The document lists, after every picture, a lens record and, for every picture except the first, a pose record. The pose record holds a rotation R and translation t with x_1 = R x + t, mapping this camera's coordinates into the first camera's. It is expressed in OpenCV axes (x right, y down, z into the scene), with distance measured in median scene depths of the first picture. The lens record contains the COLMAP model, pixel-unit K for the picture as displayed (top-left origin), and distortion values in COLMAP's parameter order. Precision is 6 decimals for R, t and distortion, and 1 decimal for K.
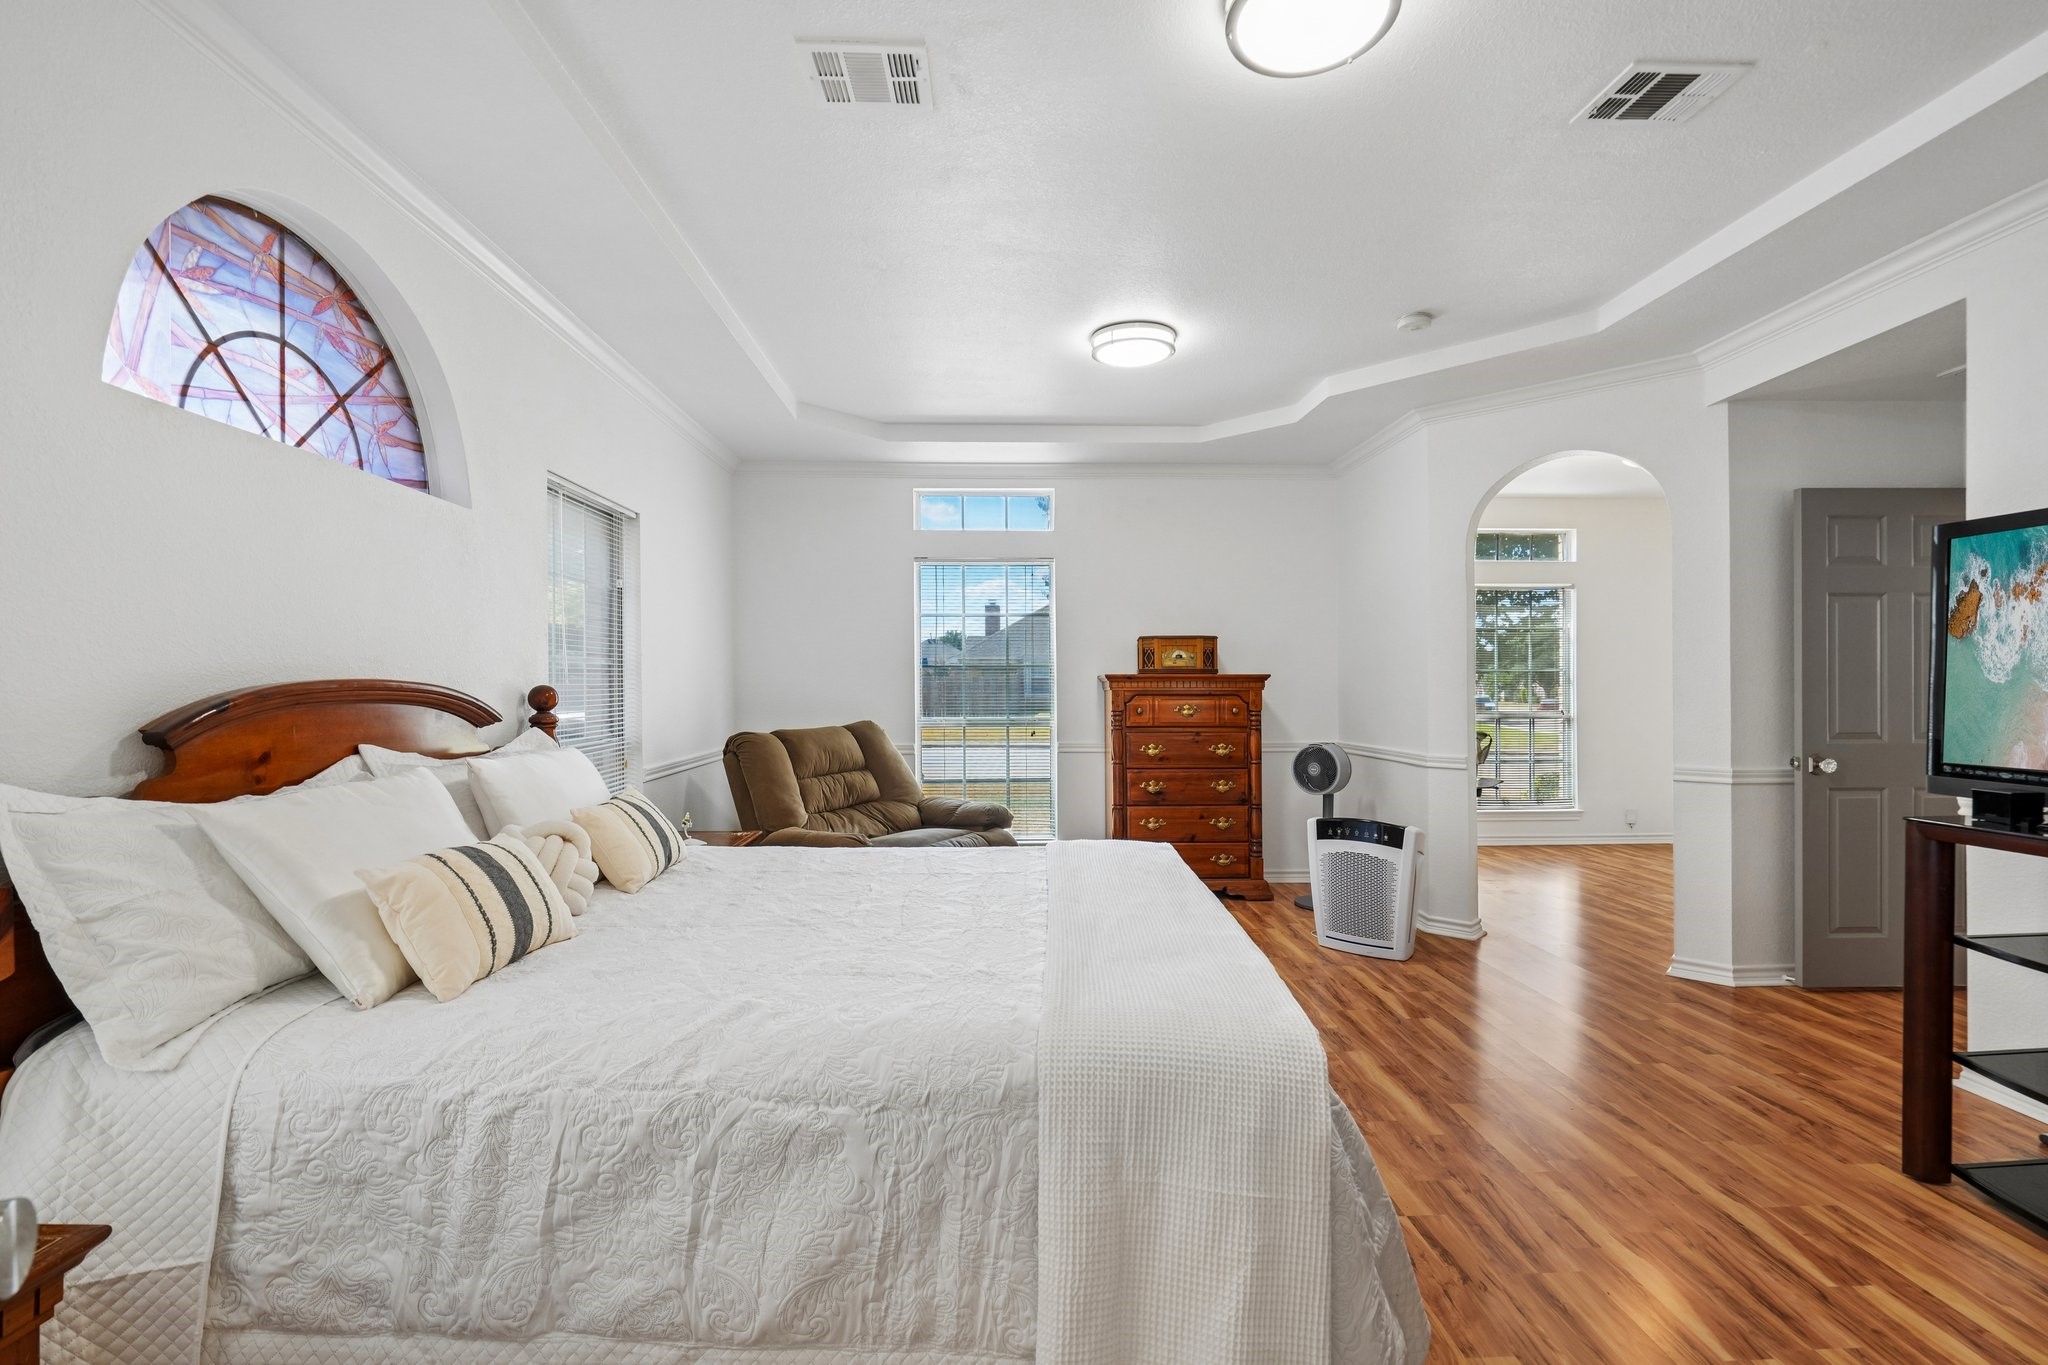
lens RADIAL K [[938.5, 0, 1029.4], [0, 938.5, 684.5], [0, 0, 1]] dist [-0.000425, 0.001239]
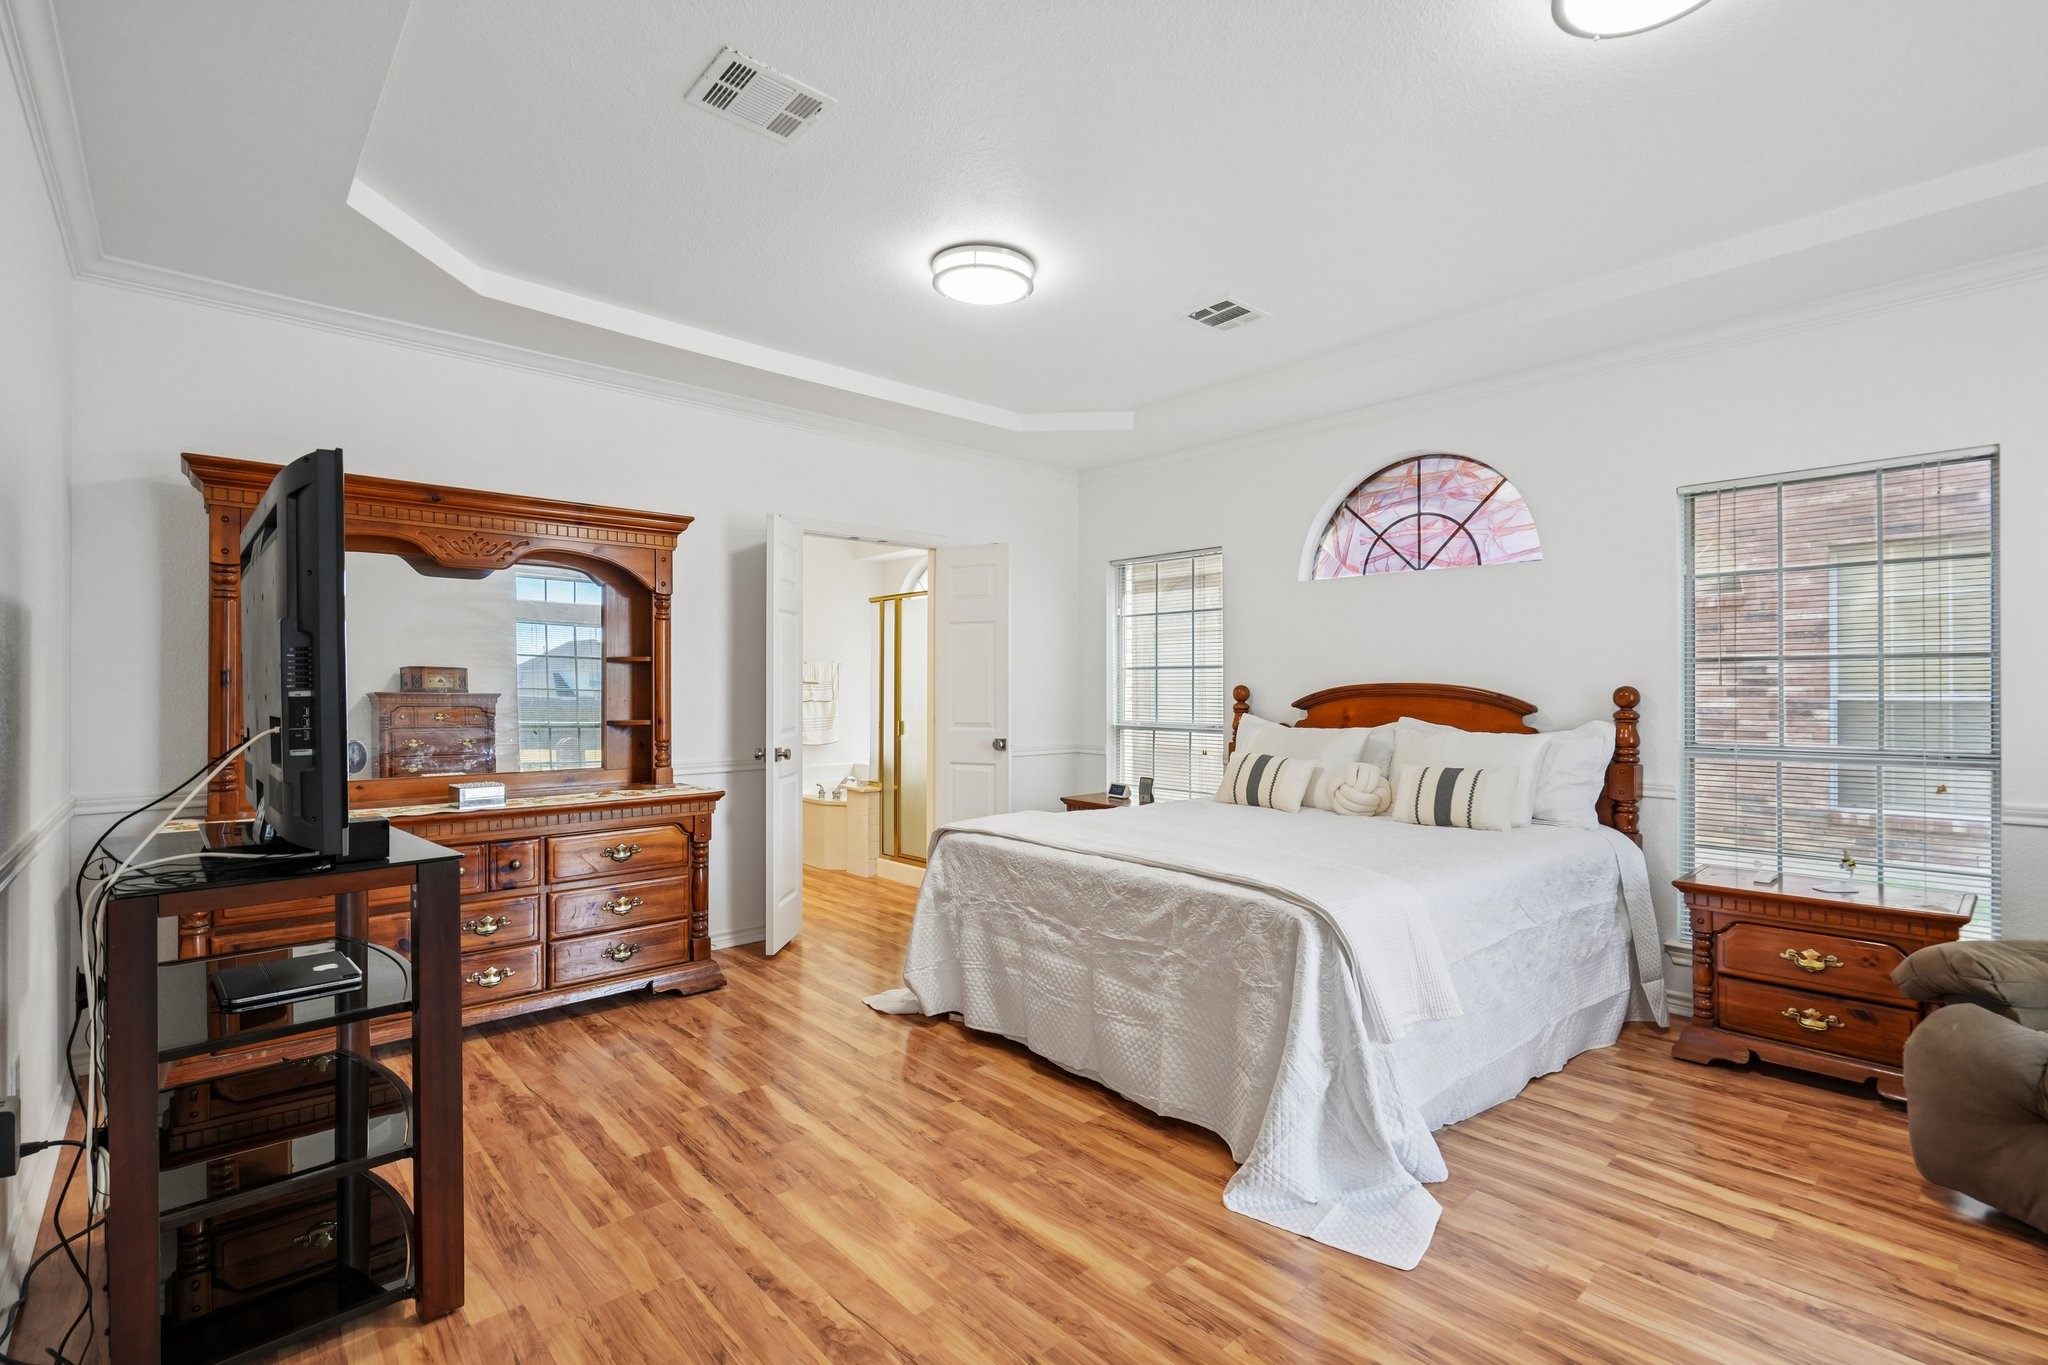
lens RADIAL K [[919.3, 0, 1024.0], [0, 919.3, 677.7], [0, 0, 1]] dist [-0.000788, 0.000107]
pose [[-0.770790, -0.003233, -0.637081, 0.991082], [0.003057, 0.999957, -0.008772, -0.002224], [0.637082, -0.008709, -0.770747, 1.779183]]
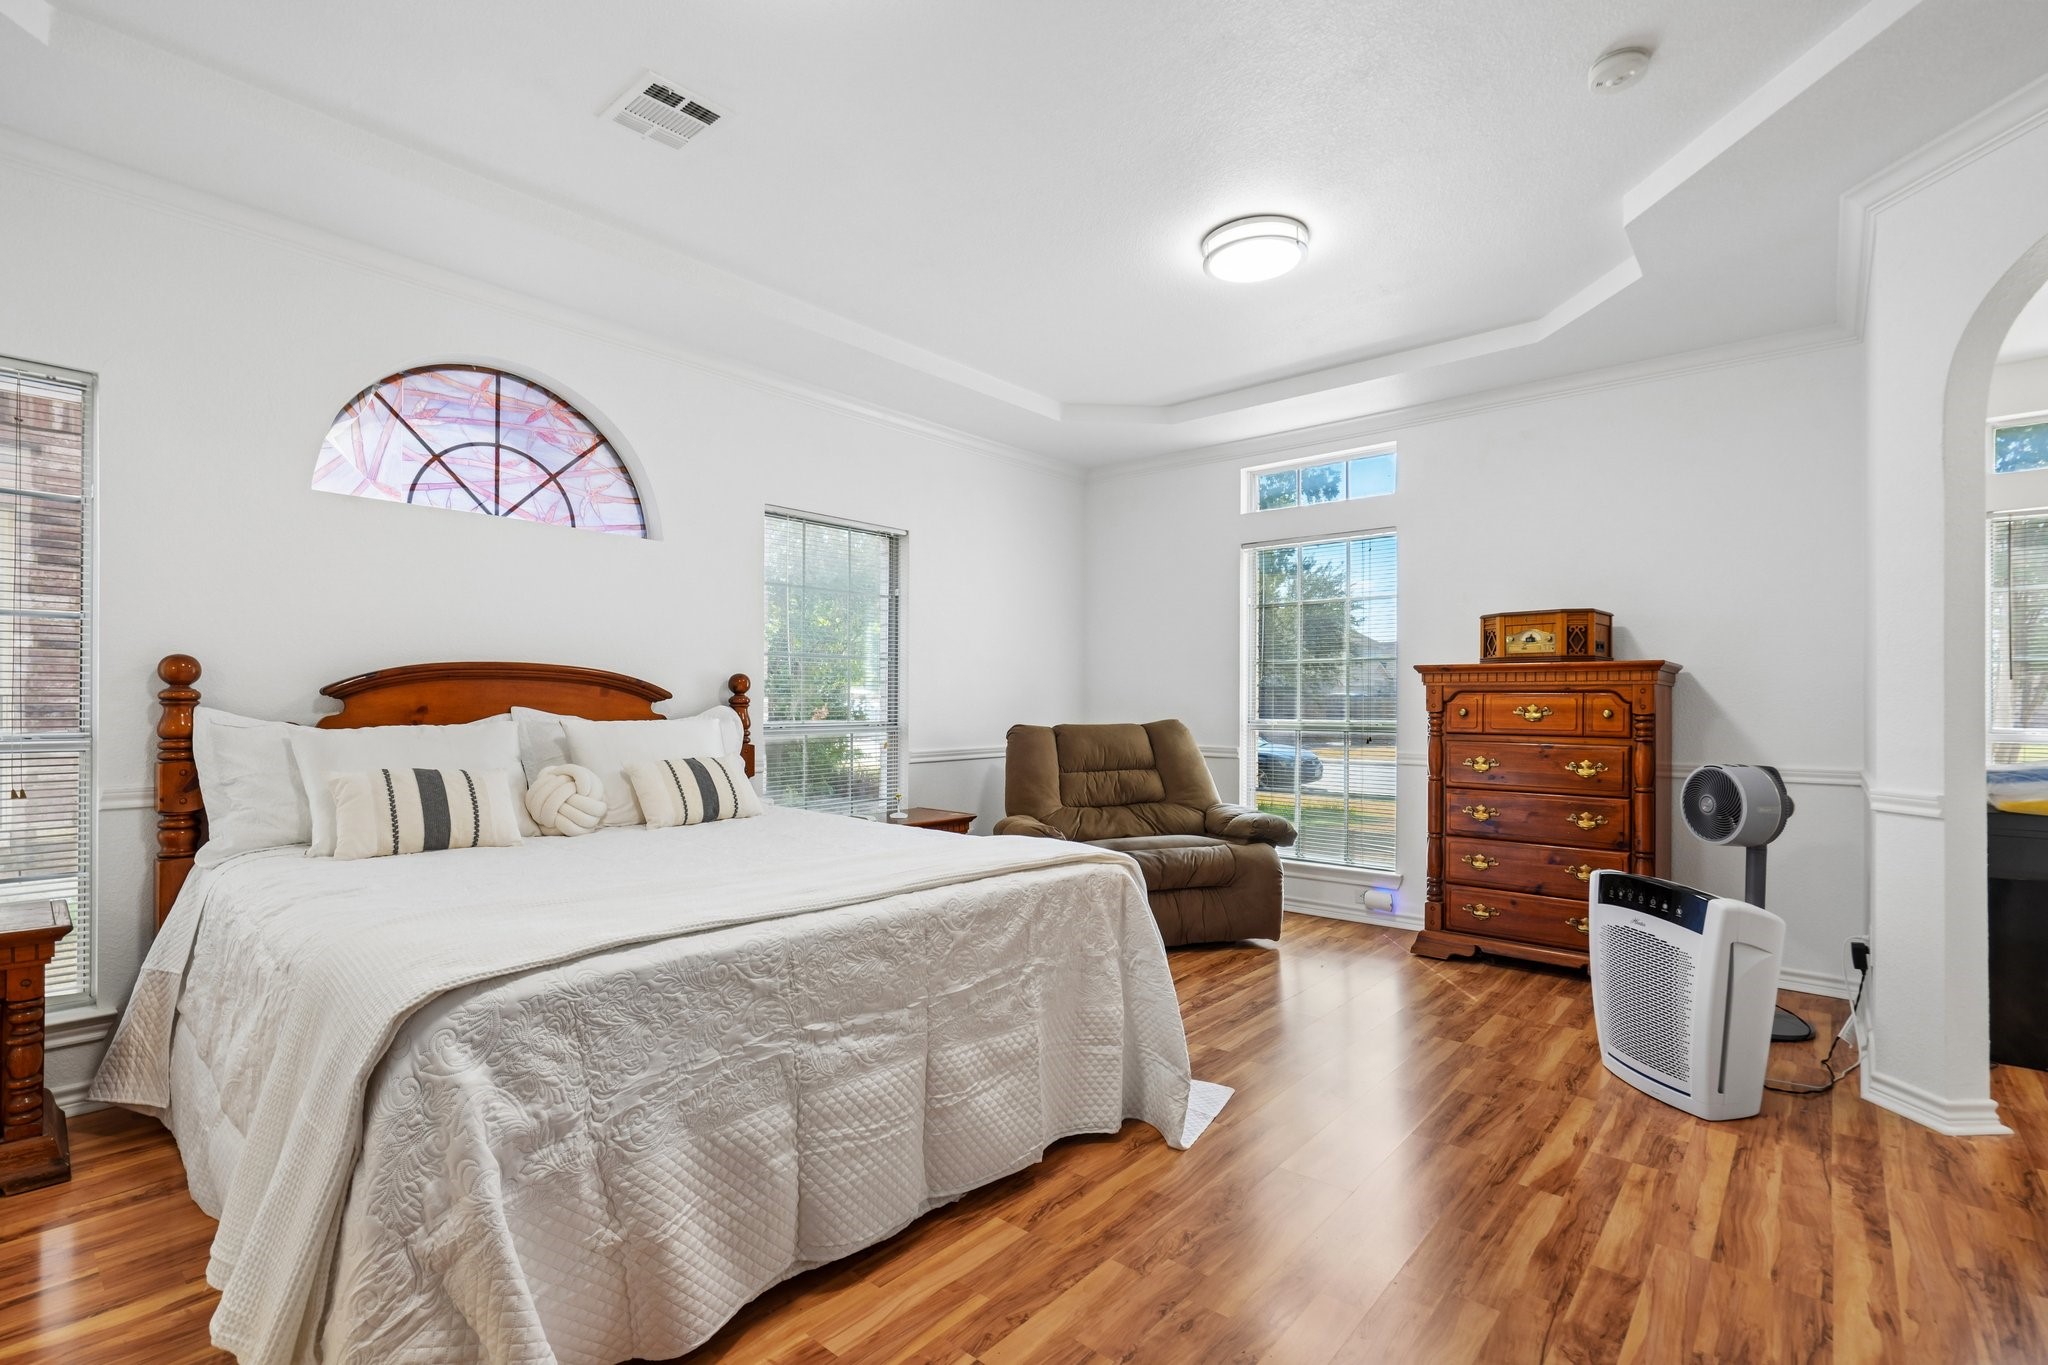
lens RADIAL K [[941.9, 0, 1029.8], [0, 941.9, 697.0], [0, 0, 1]] dist [-0.003303, 0.000269]
pose [[0.730005, 0.001695, -0.683439, 0.815552], [-0.006317, 0.999971, -0.004268, 0.045245], [0.683412, 0.007433, 0.729995, 0.426336]]
